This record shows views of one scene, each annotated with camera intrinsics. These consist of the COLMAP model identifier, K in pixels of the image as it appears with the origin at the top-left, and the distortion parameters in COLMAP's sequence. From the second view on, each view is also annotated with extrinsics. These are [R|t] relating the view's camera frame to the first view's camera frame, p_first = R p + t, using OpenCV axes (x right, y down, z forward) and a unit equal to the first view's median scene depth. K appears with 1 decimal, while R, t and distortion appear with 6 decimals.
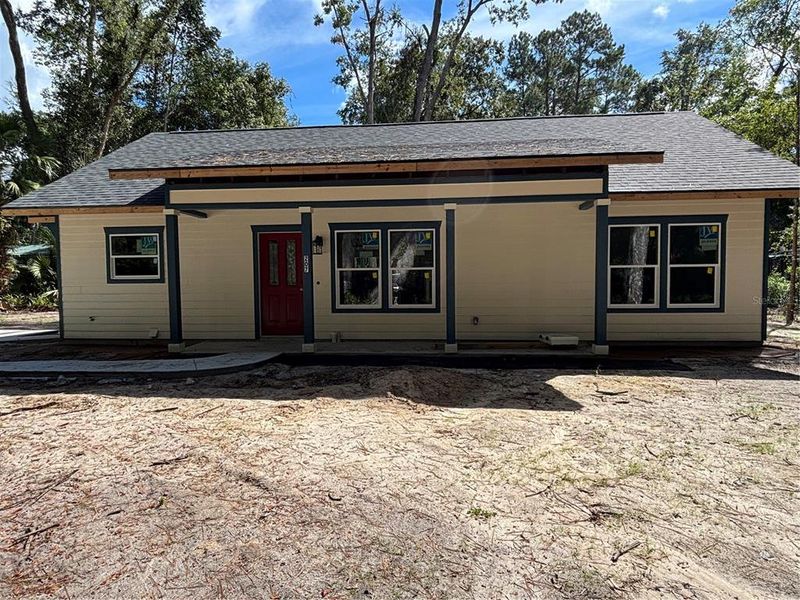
lens RADIAL K [[456.7, 0, 402.1], [0, 456.7, 299.1], [0, 0, 1]] dist [0.013972, -0.019762]
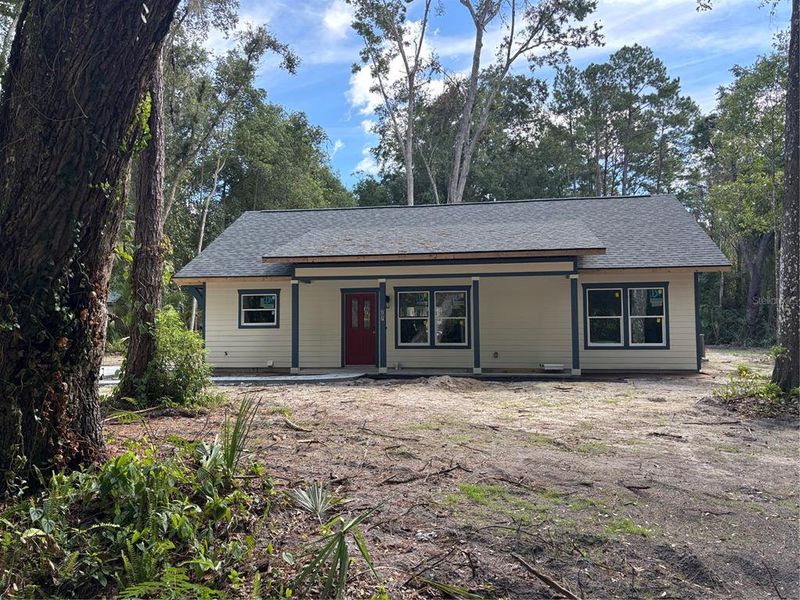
lens RADIAL K [[456.7, 0, 405.7], [0, 456.7, 302.9], [0, 0, 1]] dist [0.013972, -0.019762]
pose [[0.996965, -0.001145, -0.077846, -0.009887], [-0.006335, 0.995384, -0.095766, 0.026231], [0.077596, 0.095969, 0.992355, -0.494021]]
